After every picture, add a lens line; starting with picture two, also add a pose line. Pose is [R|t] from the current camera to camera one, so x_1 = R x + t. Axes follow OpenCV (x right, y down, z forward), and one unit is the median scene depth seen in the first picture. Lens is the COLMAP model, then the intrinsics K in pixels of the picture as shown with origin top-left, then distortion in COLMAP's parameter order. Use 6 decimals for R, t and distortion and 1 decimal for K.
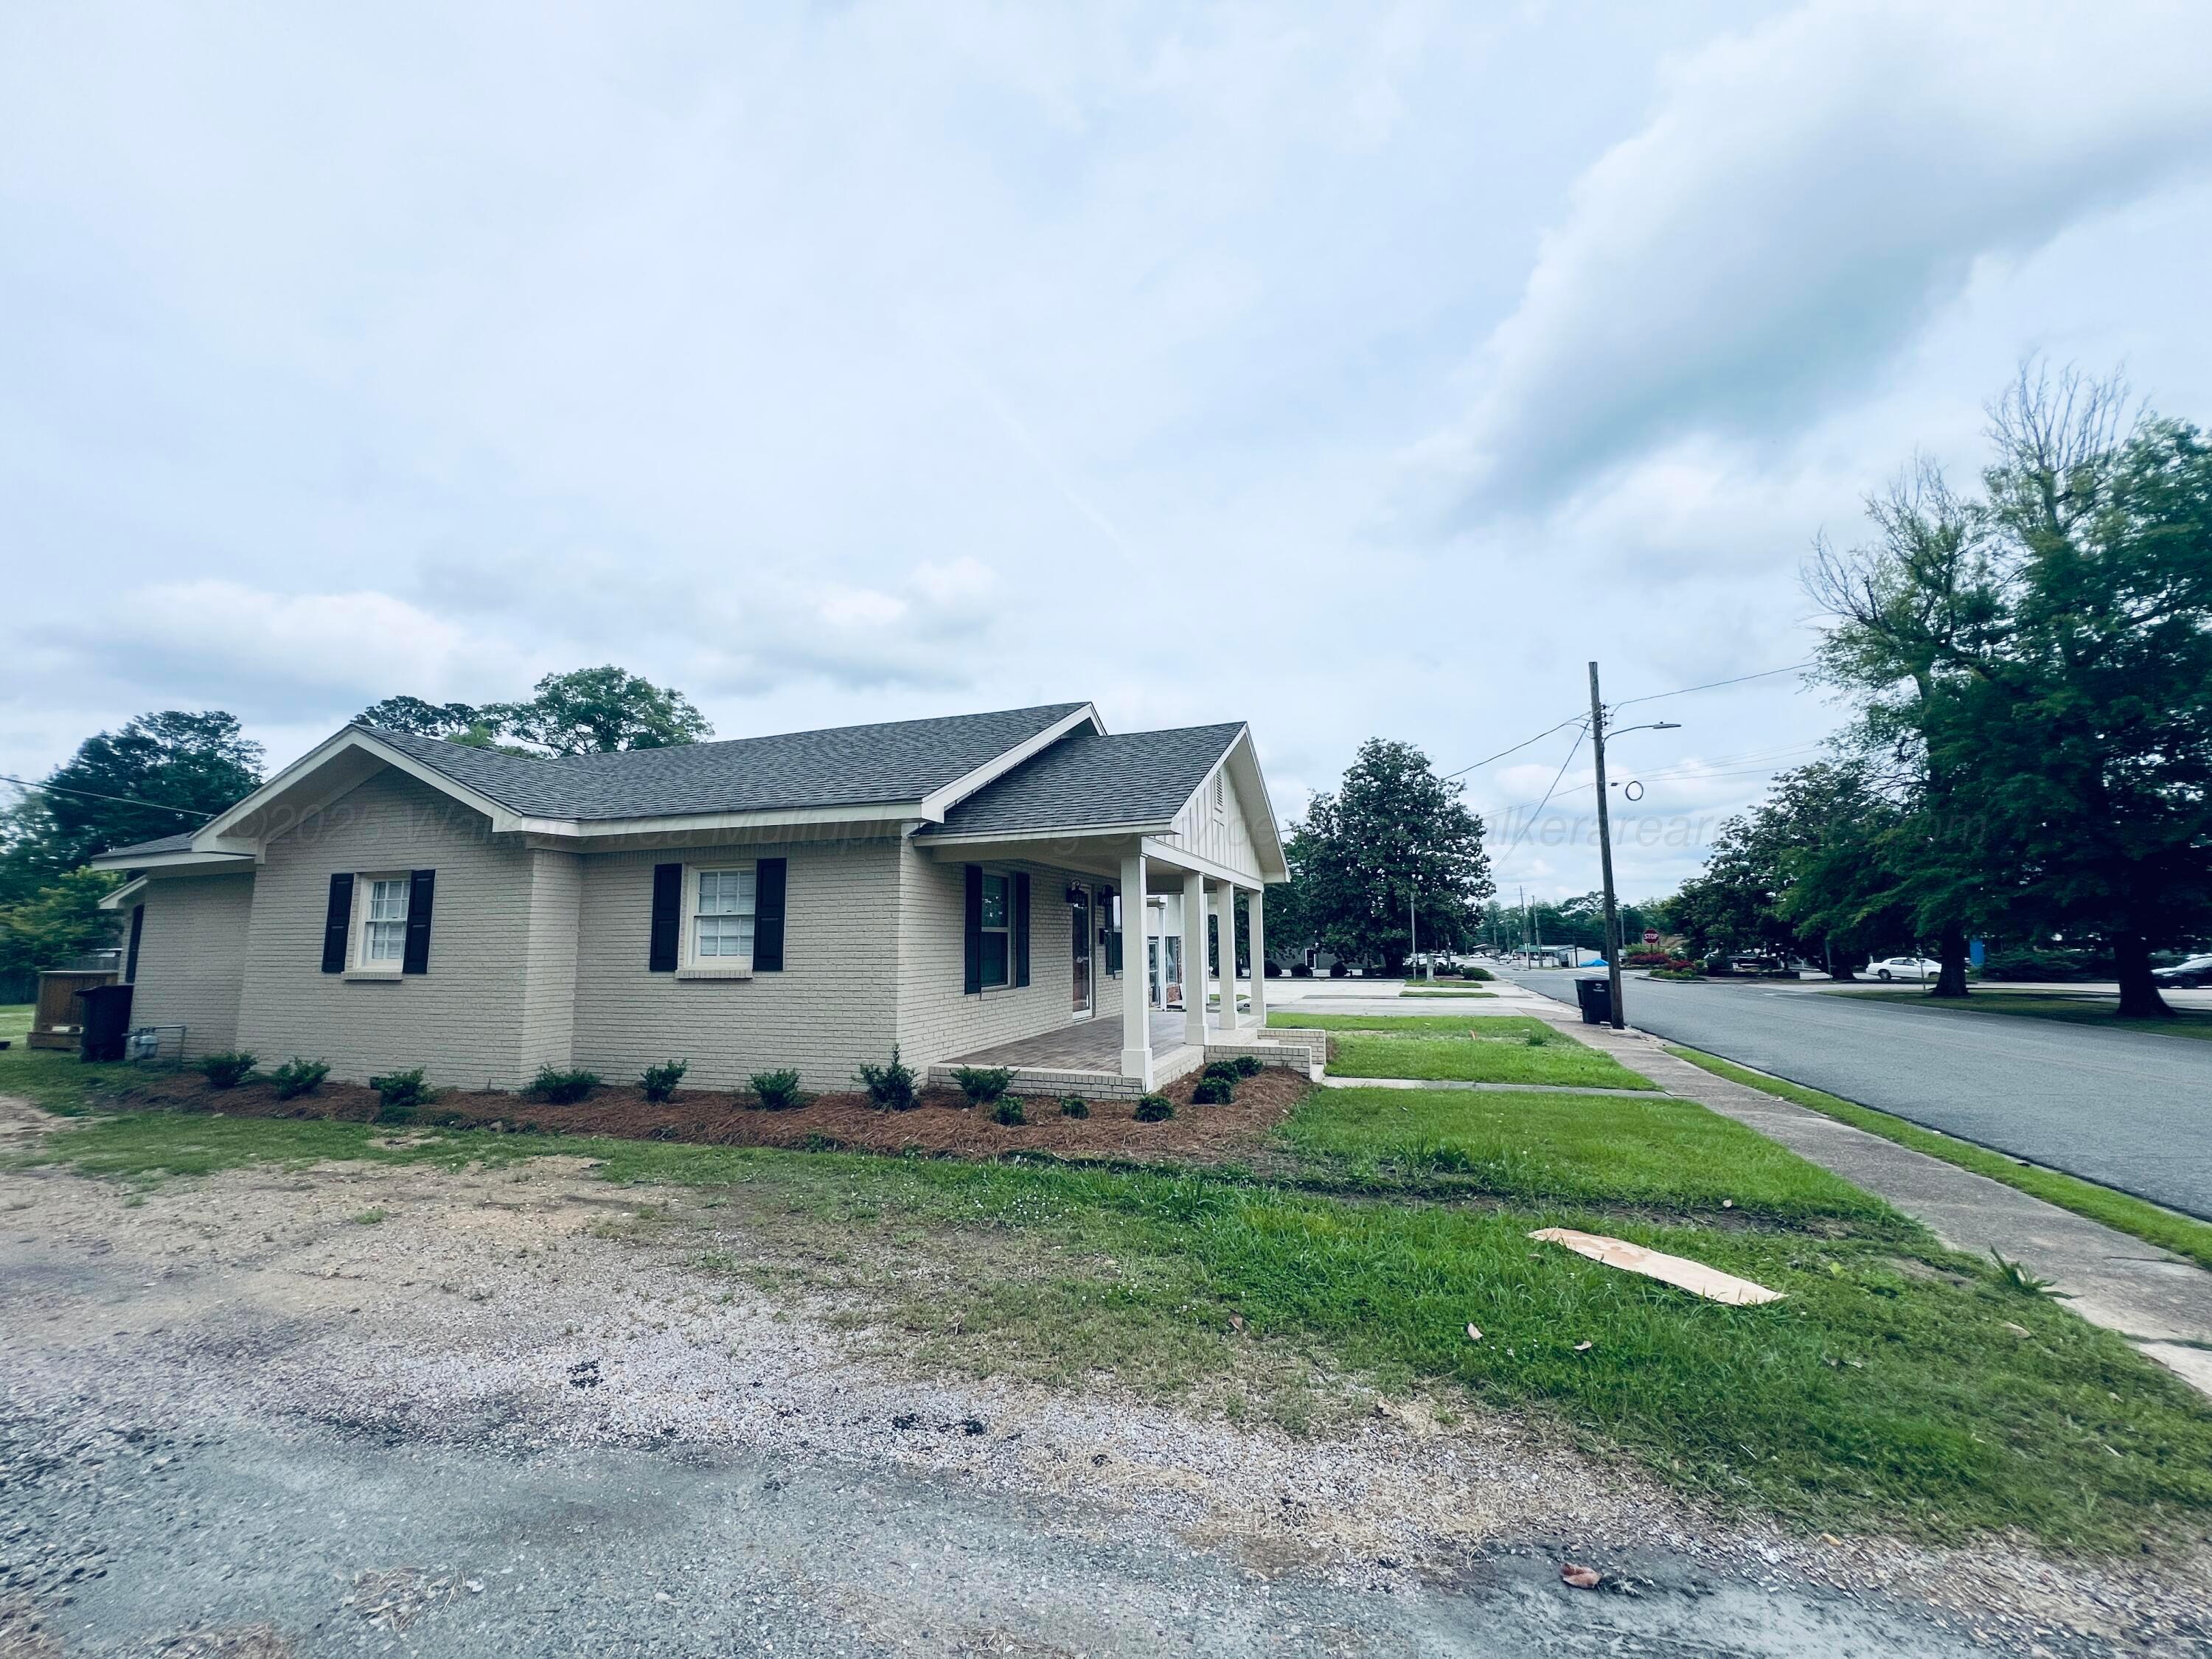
lens RADIAL K [[879.1, 0, 1106.0], [0, 879.1, 829.5], [0, 0, 1]] dist [-0.012347, 0.000176]
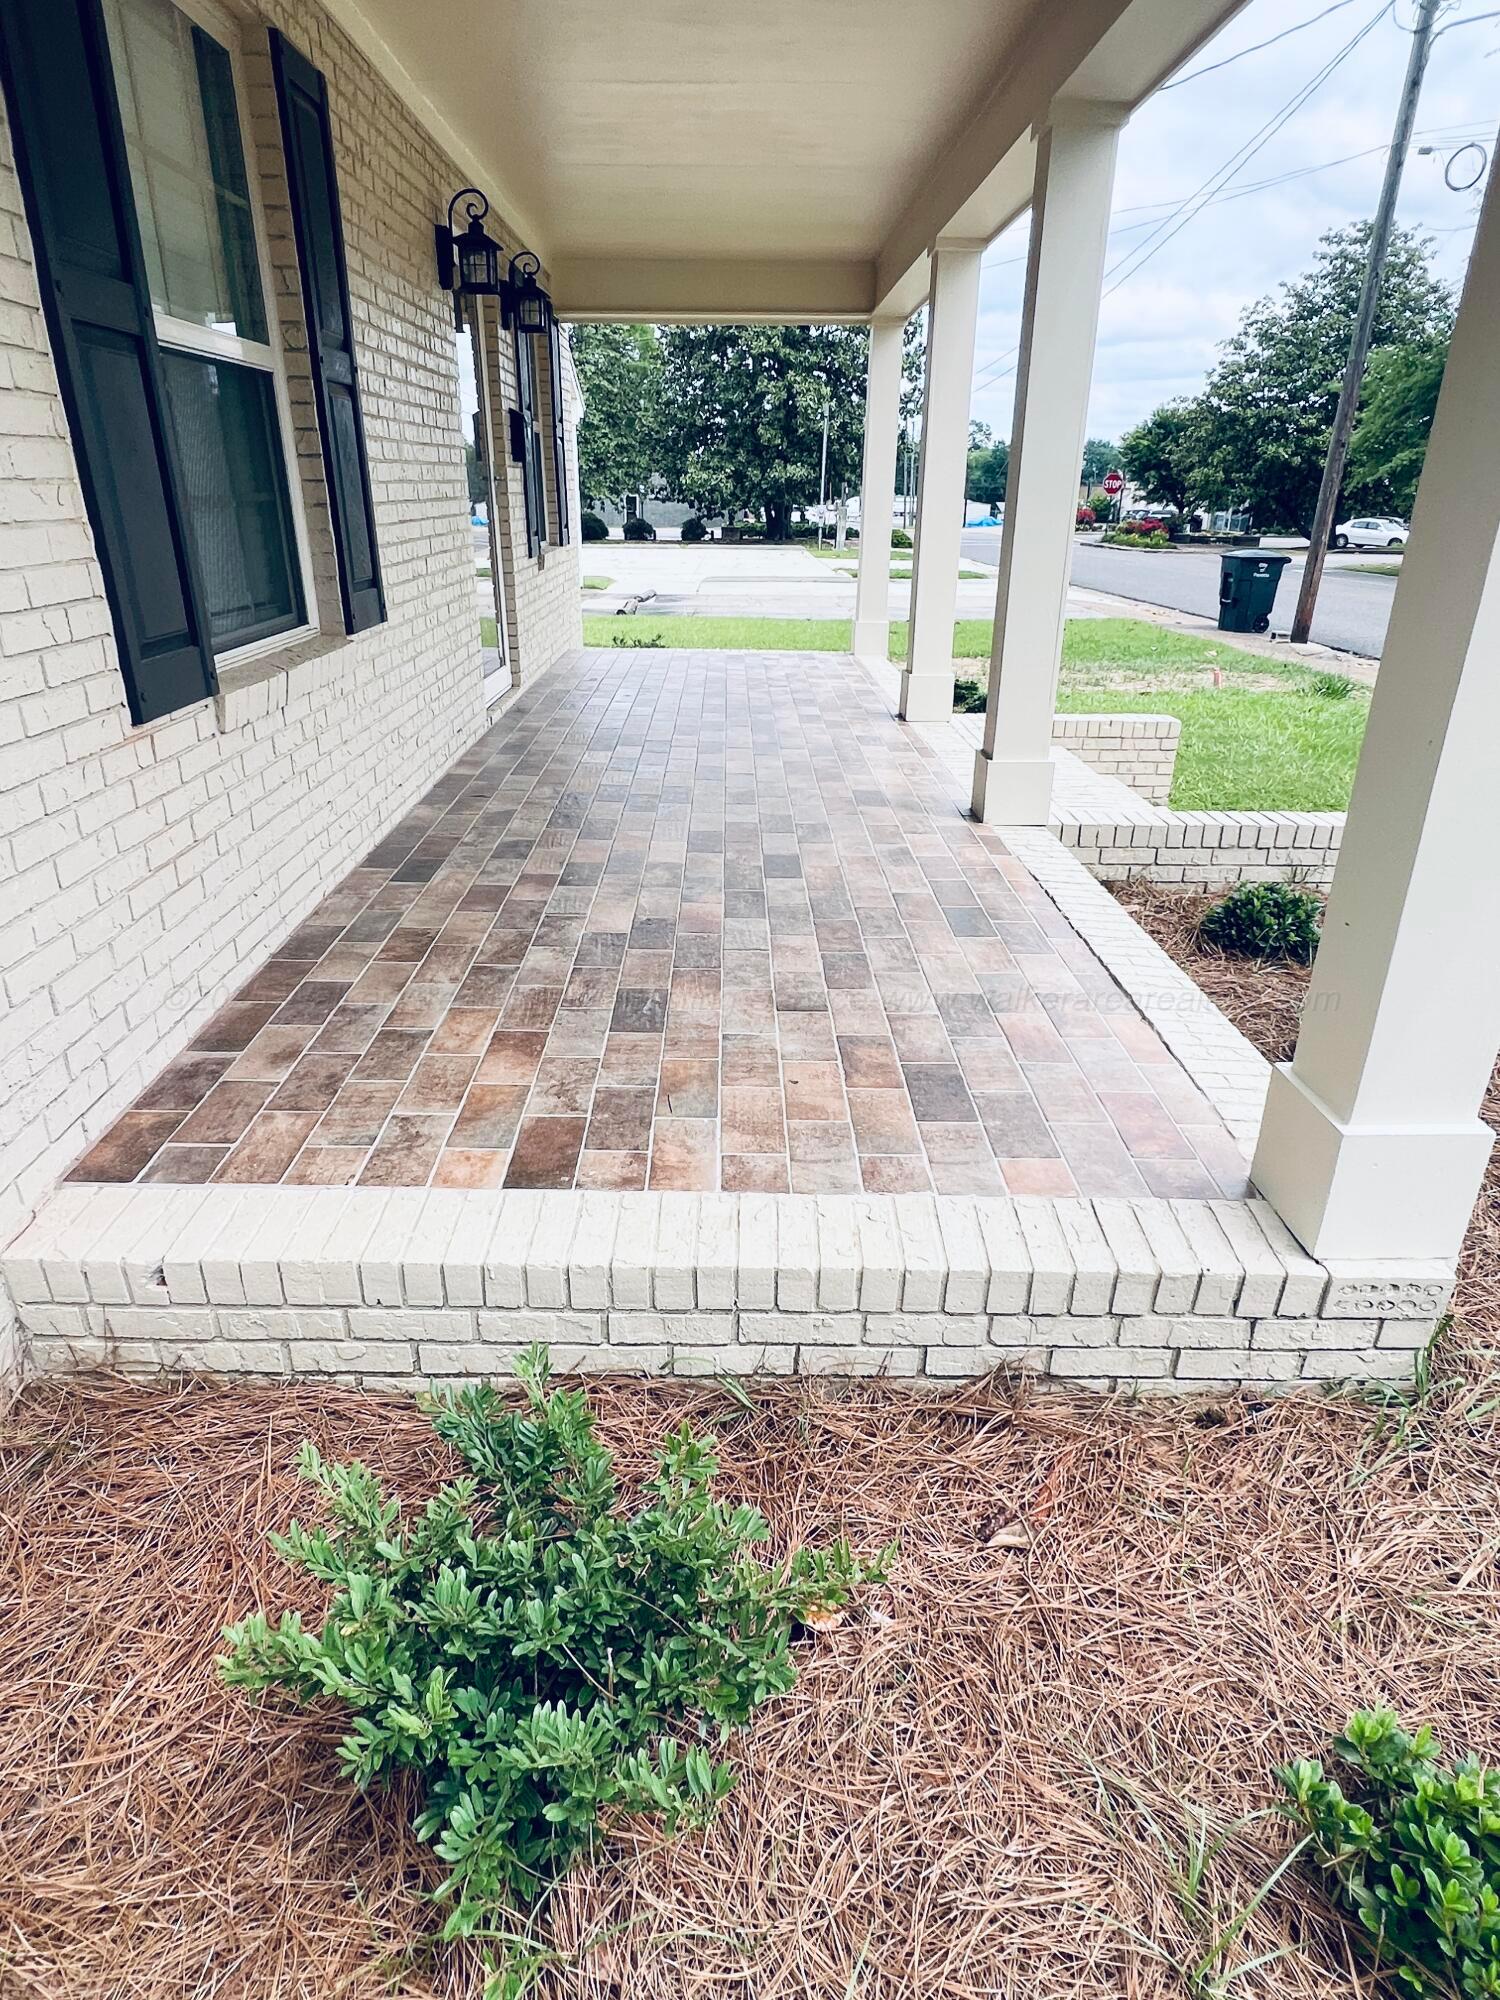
lens RADIAL K [[1123.0, 0, 750.0], [0, 1123.0, 1000.0], [0, 0, 1]] dist [-0.002475, 0.000860]
pose [[0.938526, -0.128893, 0.320243, -0.024048], [-0.060233, 0.852306, 0.519563, 0.021851], [-0.339913, -0.506913, 0.792148, 0.146879]]
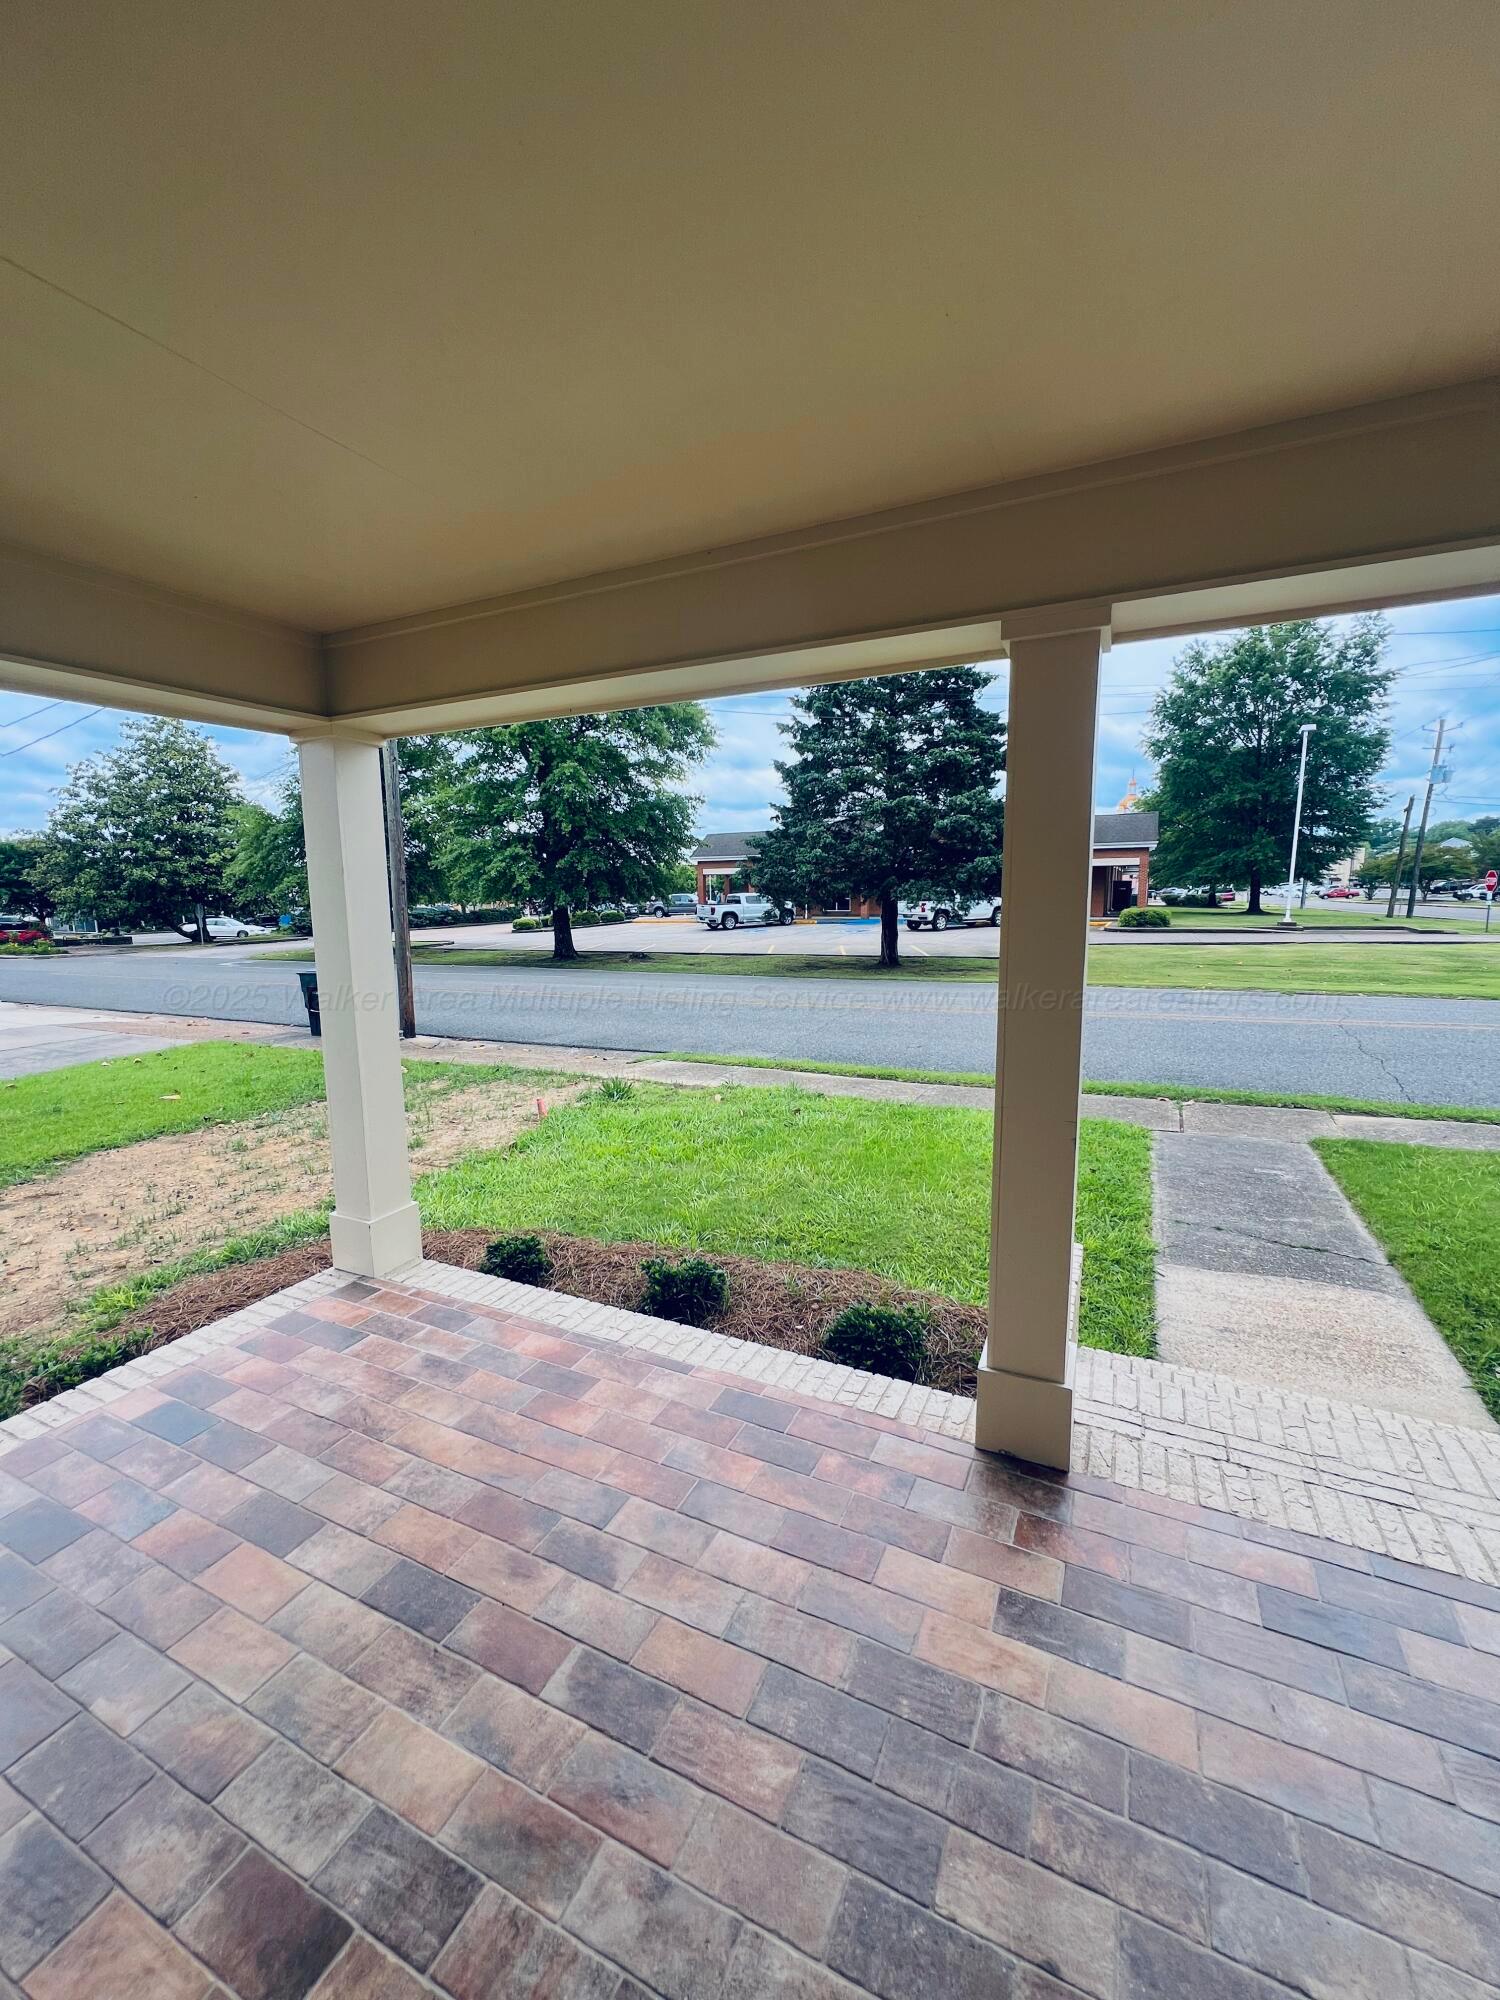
lens RADIAL K [[802.7, 0, 747.2], [0, 802.7, 1002.9], [0, 0, 1]] dist [0.000095, 0.000235]
pose [[0.095382, -0.142945, 0.985124, -0.031331], [-0.116478, 0.981235, 0.153658, 0.021585], [-0.988603, -0.129402, 0.076942, 0.265491]]
